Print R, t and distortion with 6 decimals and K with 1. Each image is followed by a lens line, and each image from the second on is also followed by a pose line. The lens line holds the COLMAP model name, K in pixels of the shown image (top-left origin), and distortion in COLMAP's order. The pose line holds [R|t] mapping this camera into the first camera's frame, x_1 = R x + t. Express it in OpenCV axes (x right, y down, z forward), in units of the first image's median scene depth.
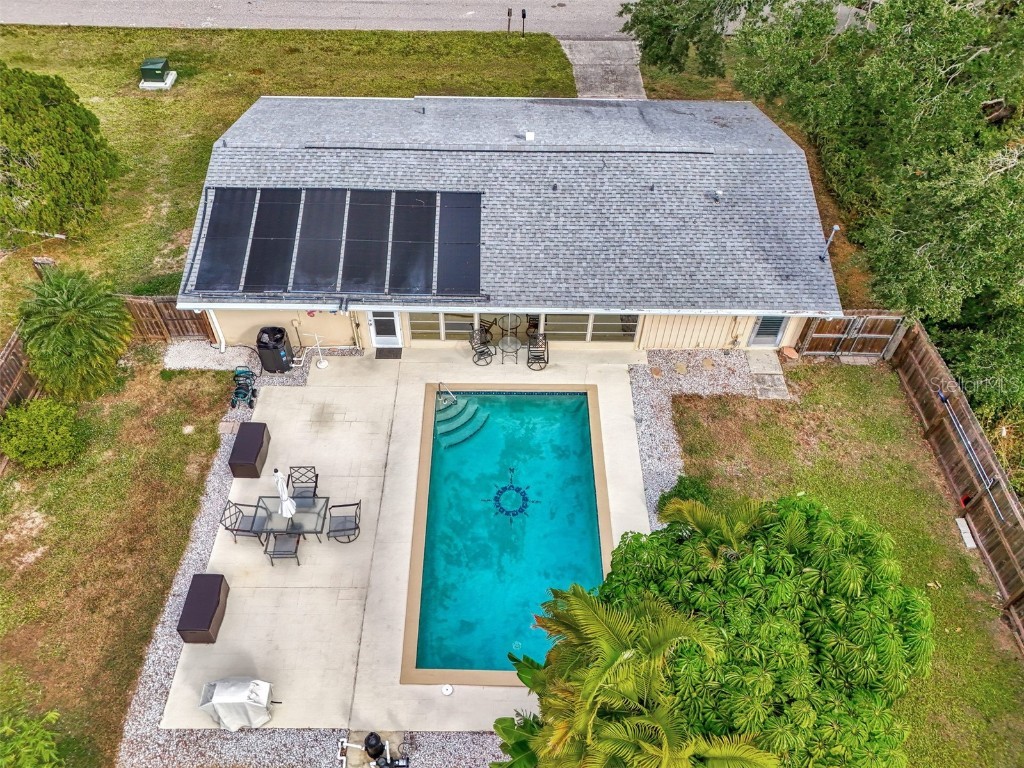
lens RADIAL K [[794.0, 0, 499.7], [0, 794.0, 384.9], [0, 0, 1]] dist [0.039955, -0.006845]
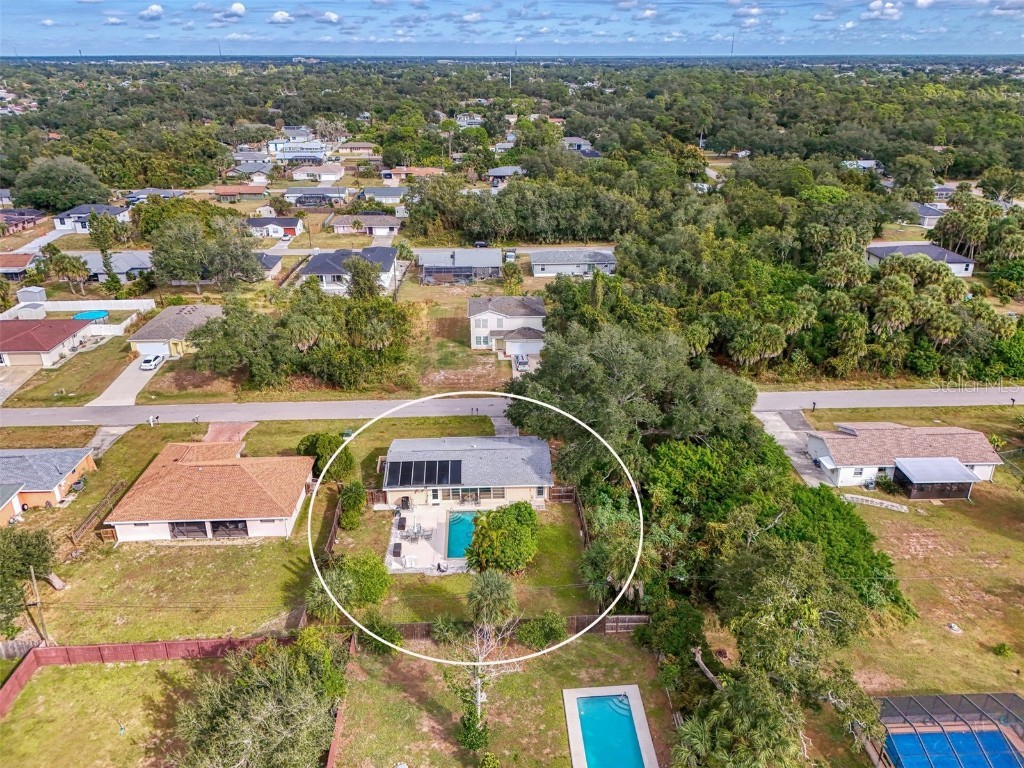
lens RADIAL K [[756.2, 0, 512.0], [0, 756.2, 384.0], [0, 0, 1]] dist [0.079679, -0.093837]
pose [[0.998855, -0.030300, 0.037024, 0.094944], [0.042911, 0.909599, -0.413266, 0.922733], [-0.021155, 0.414381, 0.909858, -2.415302]]
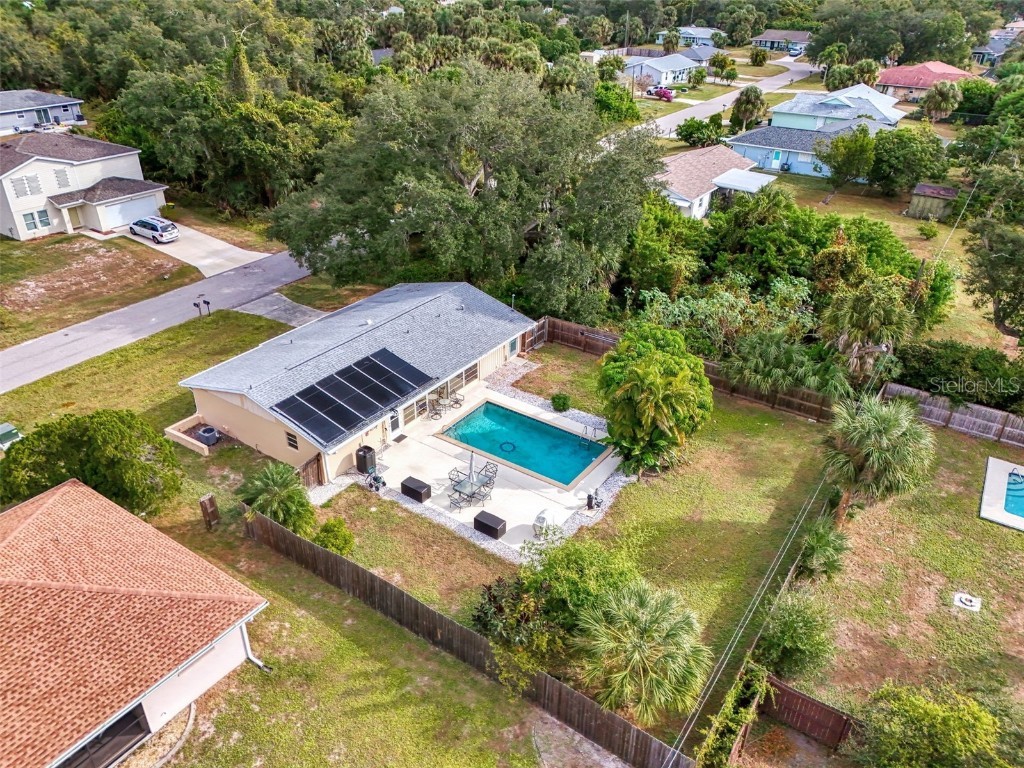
lens RADIAL K [[731.8, 0, 512.0], [0, 731.8, 384.0], [0, 0, 1]] dist [0.120821, -0.132623]
pose [[0.565133, -0.415195, 0.712908, -1.182254], [0.604623, 0.796361, -0.015497, 0.043133], [-0.561298, 0.439798, 0.701086, -0.389298]]
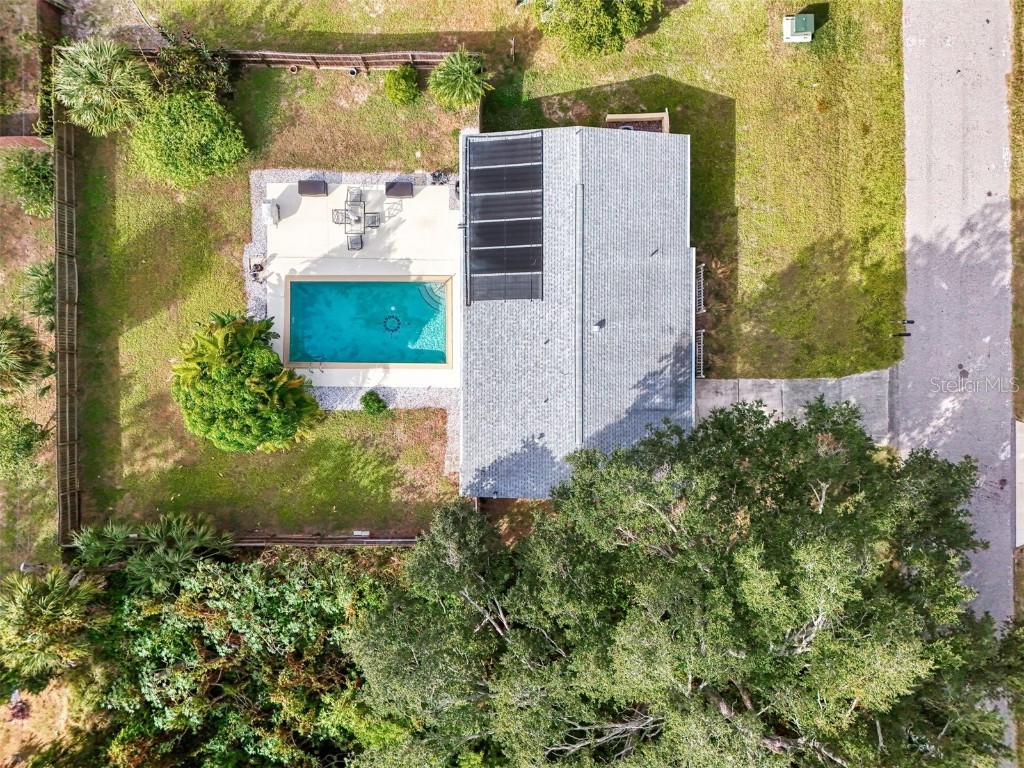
lens RADIAL K [[769.6, 0, 504.0], [0, 769.6, 378.4], [0, 0, 1]] dist [0.078593, -0.081296]
pose [[0.004636, 0.999986, -0.002513, 0.149371], [-0.748999, 0.005138, 0.662552, -1.267065], [0.662555, -0.001189, 0.749012, -0.252576]]
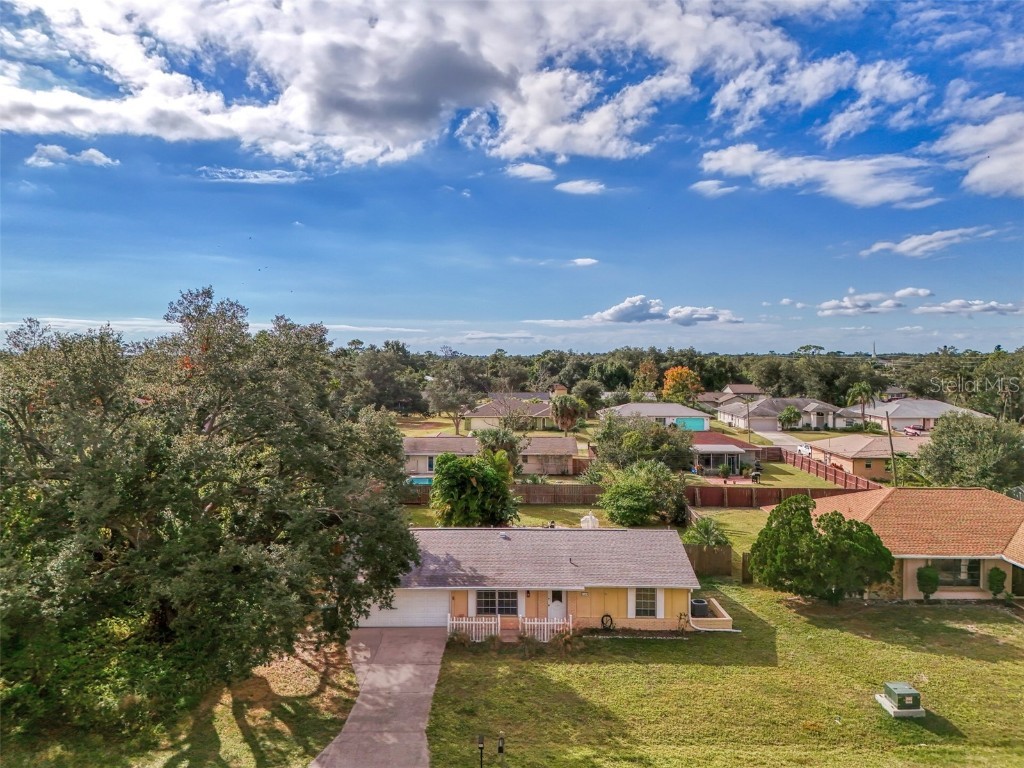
lens RADIAL K [[751.0, 0, 507.5], [0, 751.0, 378.3], [0, 0, 1]] dist [0.044330, -0.030748]
pose [[-0.999756, -0.004642, 0.021617, -0.008829], [0.013396, 0.650642, 0.759266, -1.945514], [-0.017589, 0.759370, -0.650421, 1.982140]]
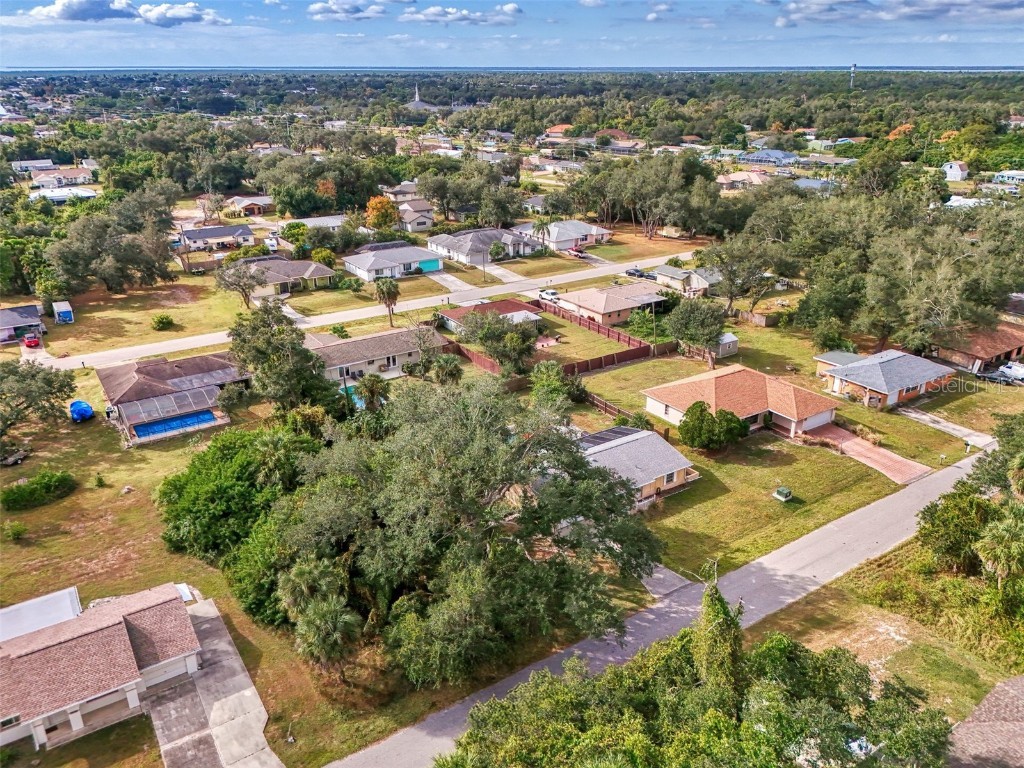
lens RADIAL K [[769.6, 0, 504.0], [0, 769.6, 378.4], [0, 0, 1]] dist [0.078593, -0.081296]
pose [[-0.835995, 0.201072, -0.510570, 2.044064], [-0.406302, 0.398566, 0.822231, -3.133145], [0.368823, 0.894827, -0.251503, 1.492017]]
